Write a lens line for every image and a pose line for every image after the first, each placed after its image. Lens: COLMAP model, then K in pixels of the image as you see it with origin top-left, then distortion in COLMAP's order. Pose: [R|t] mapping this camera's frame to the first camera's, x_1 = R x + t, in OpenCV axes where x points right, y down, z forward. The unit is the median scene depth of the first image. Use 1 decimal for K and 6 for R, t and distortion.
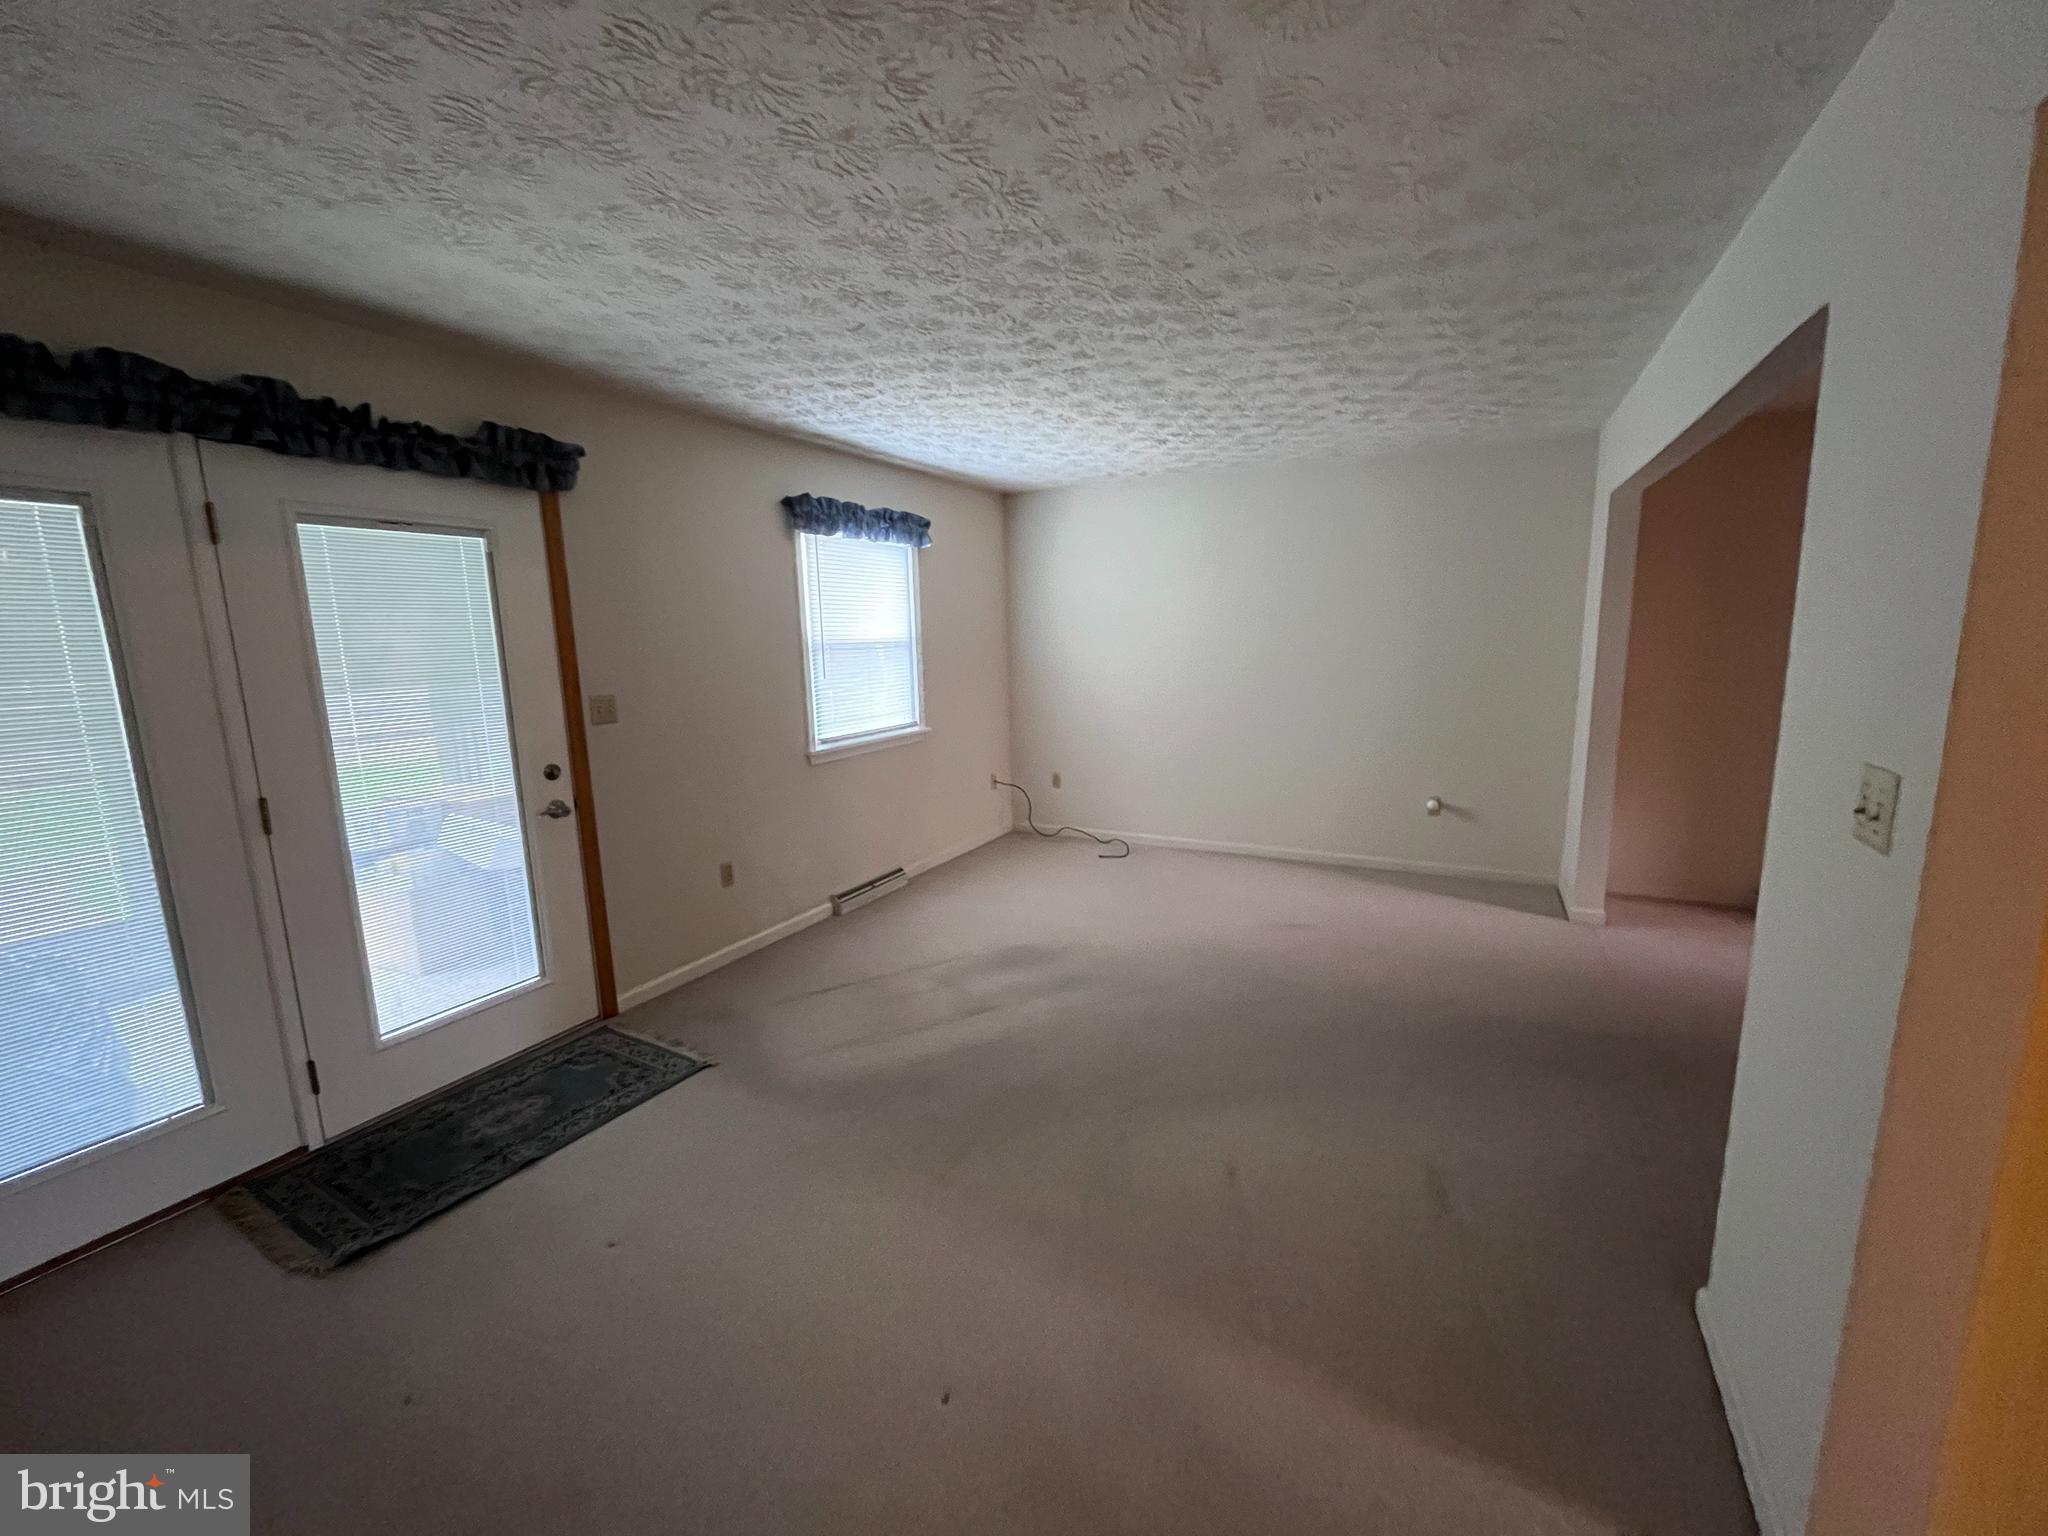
lens RADIAL K [[827.5, 0, 1014.3], [0, 827.5, 771.4], [0, 0, 1]] dist [-0.004046, -0.000951]
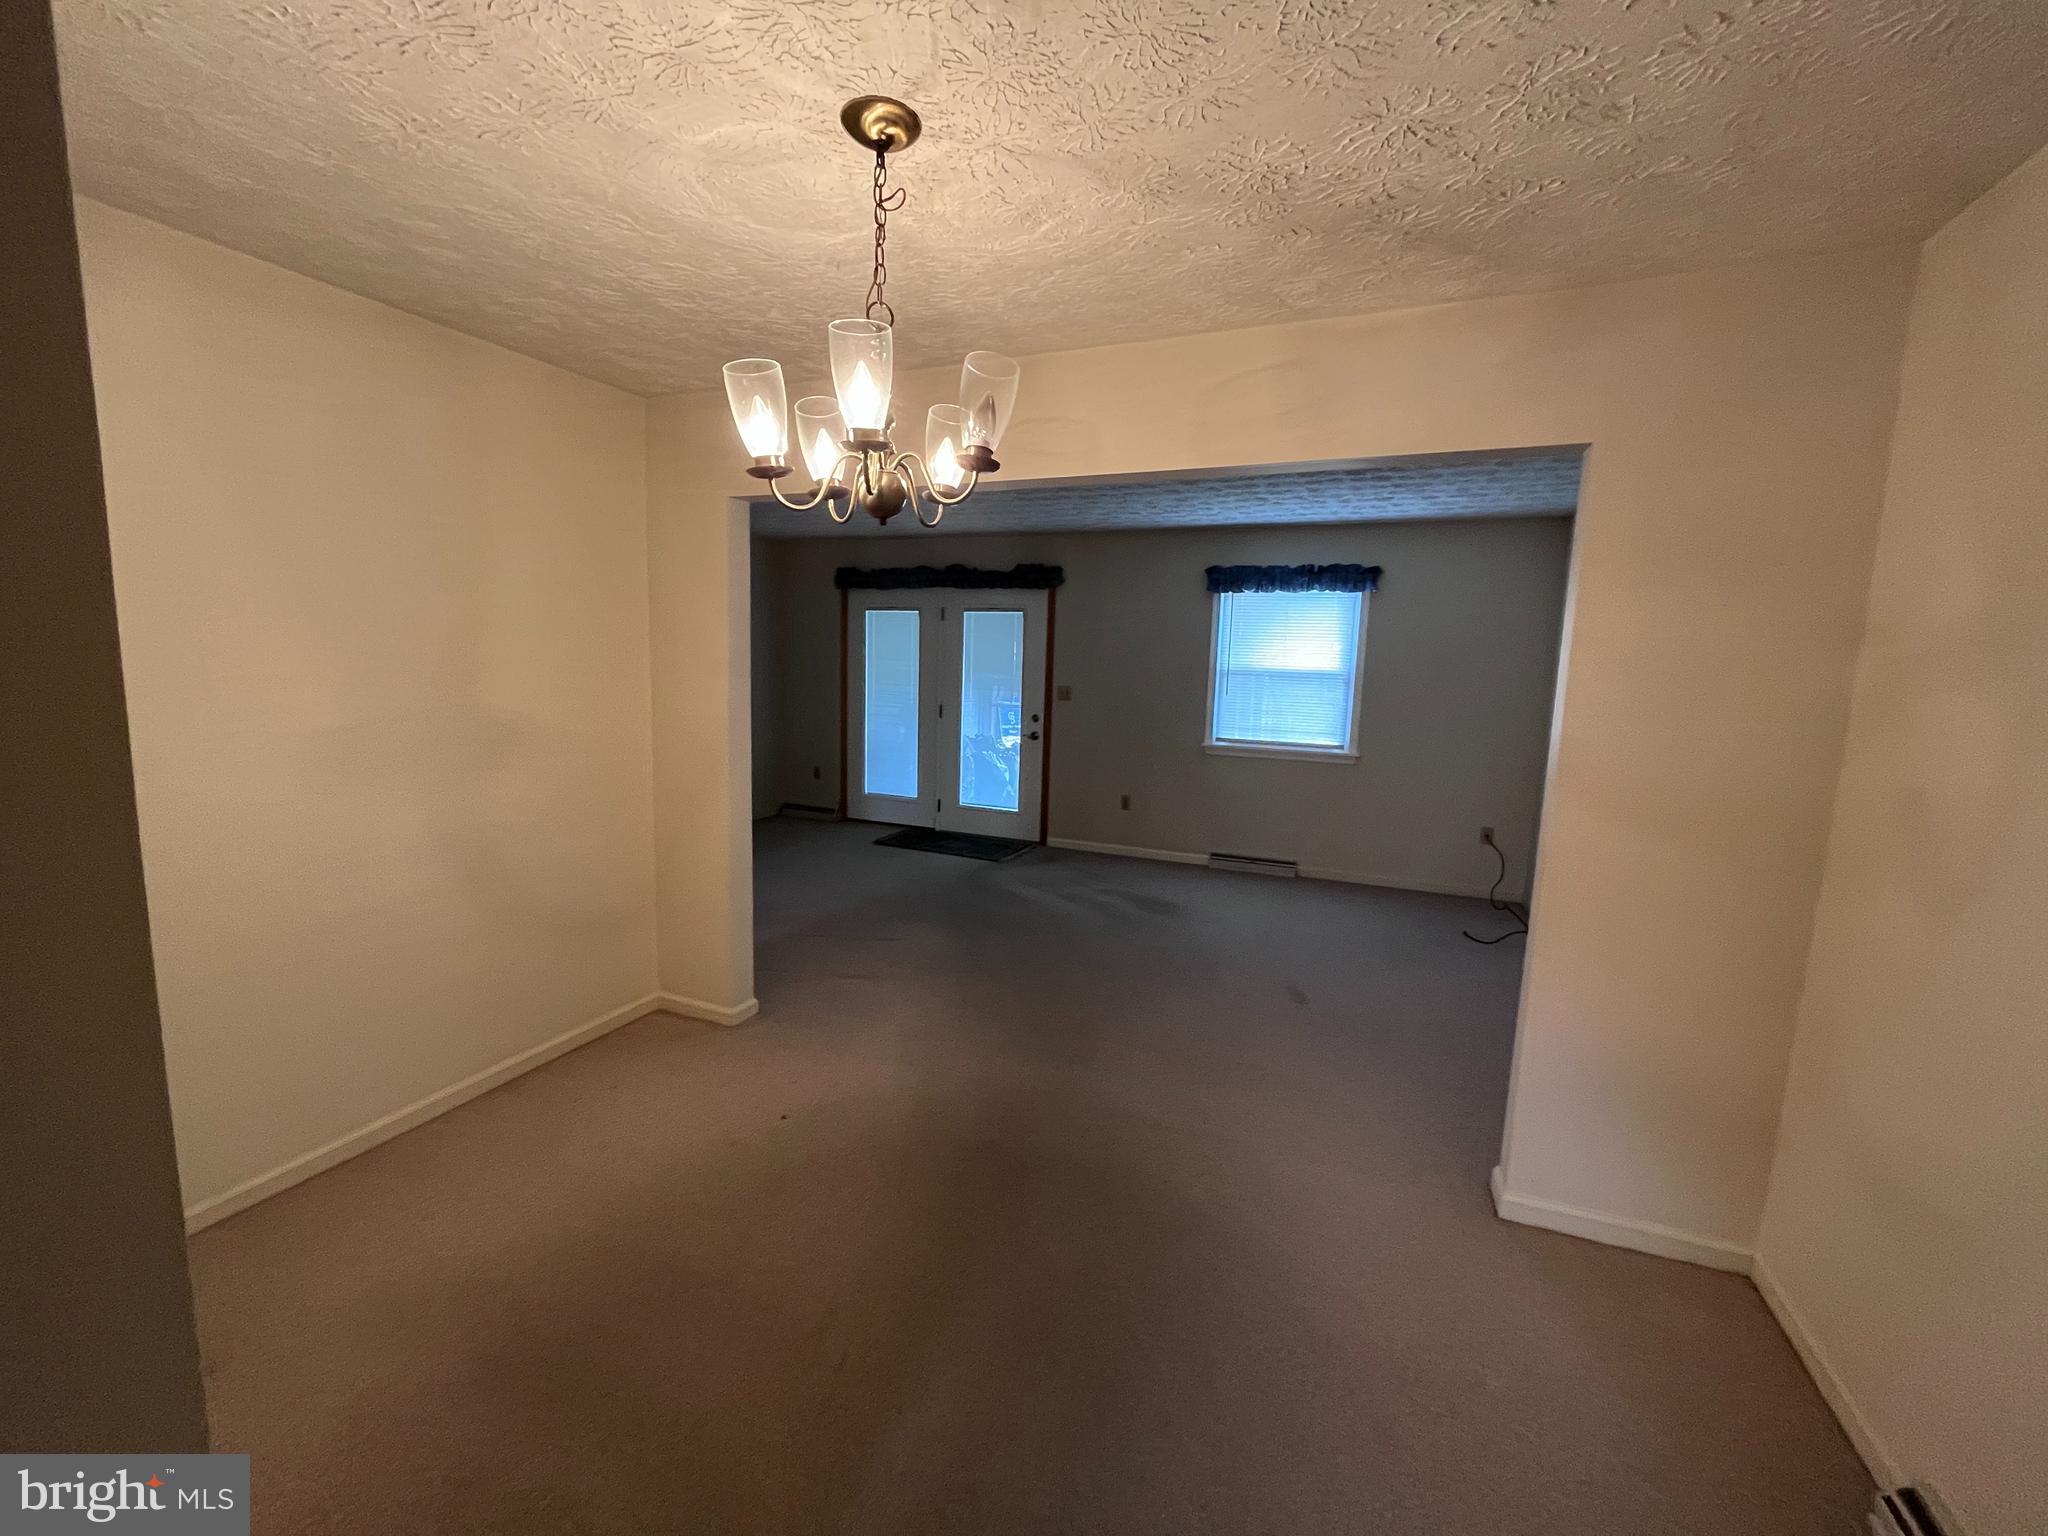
lens RADIAL K [[827.5, 0, 1034.9], [0, 827.5, 771.3], [0, 0, 1]] dist [-0.004046, -0.000951]
pose [[0.107920, 0.159407, -0.981296, 1.551643], [-0.201082, 0.970160, 0.135484, -0.154483], [0.973611, 0.182699, 0.136754, 0.723518]]
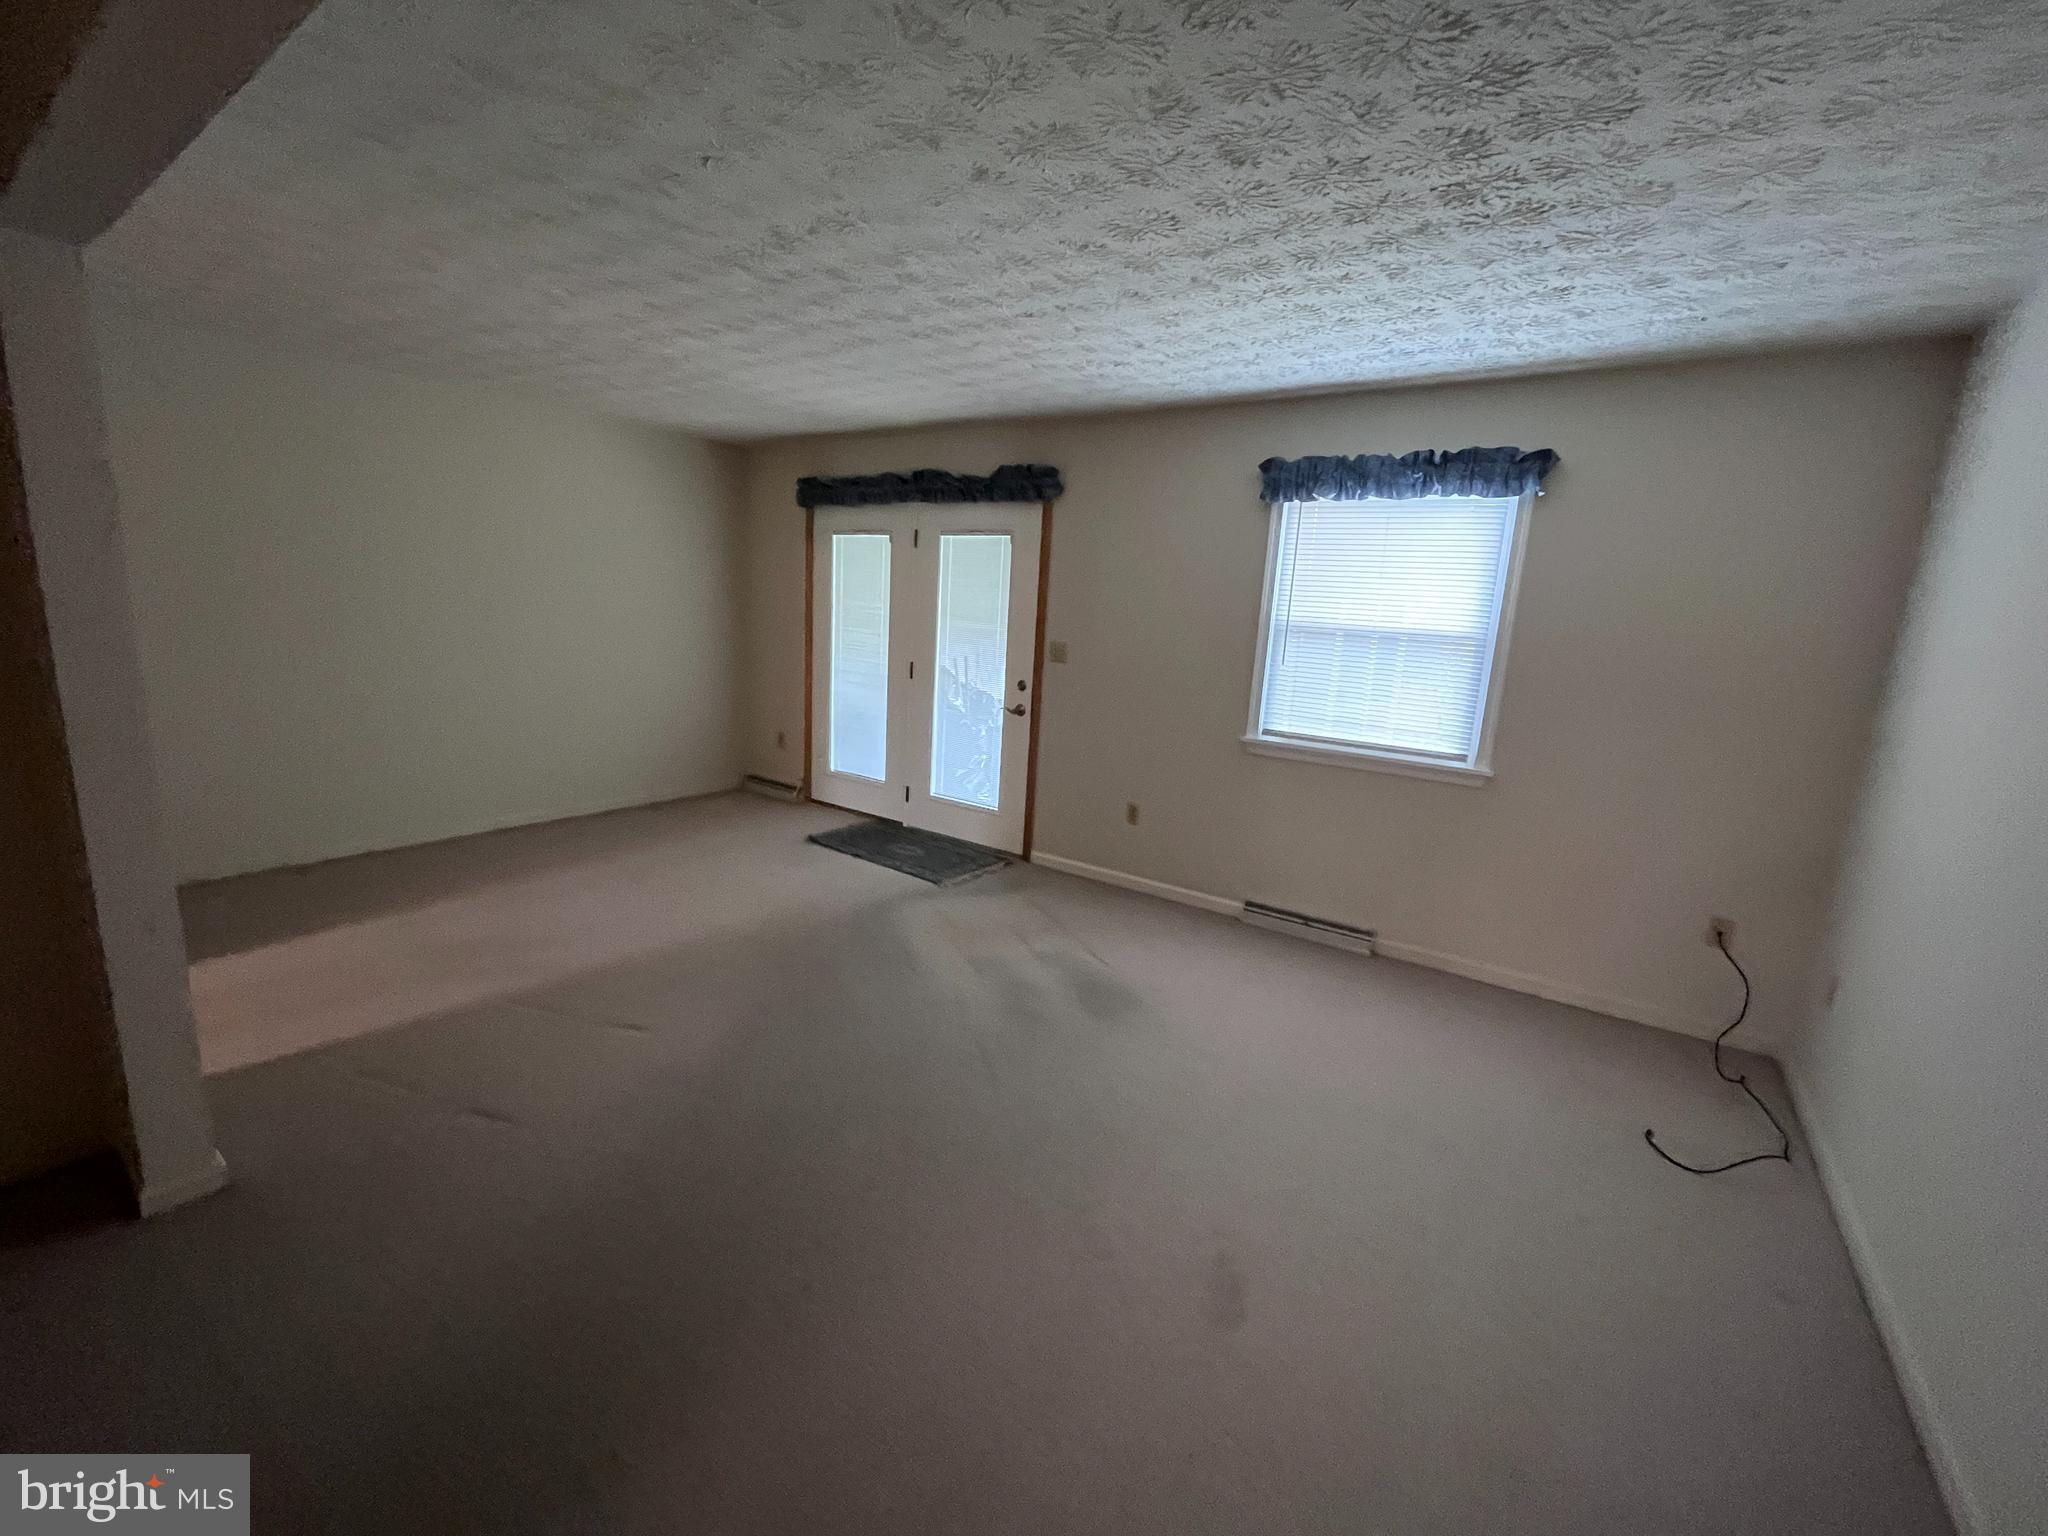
lens RADIAL K [[827.5, 0, 1035.5], [0, 827.5, 771.0], [0, 0, 1]] dist [-0.004046, -0.000951]
pose [[-0.105449, 0.213201, -0.971301, 0.961773], [-0.220864, 0.947330, 0.231918, -0.209895], [0.969587, 0.238980, -0.052806, 1.133201]]
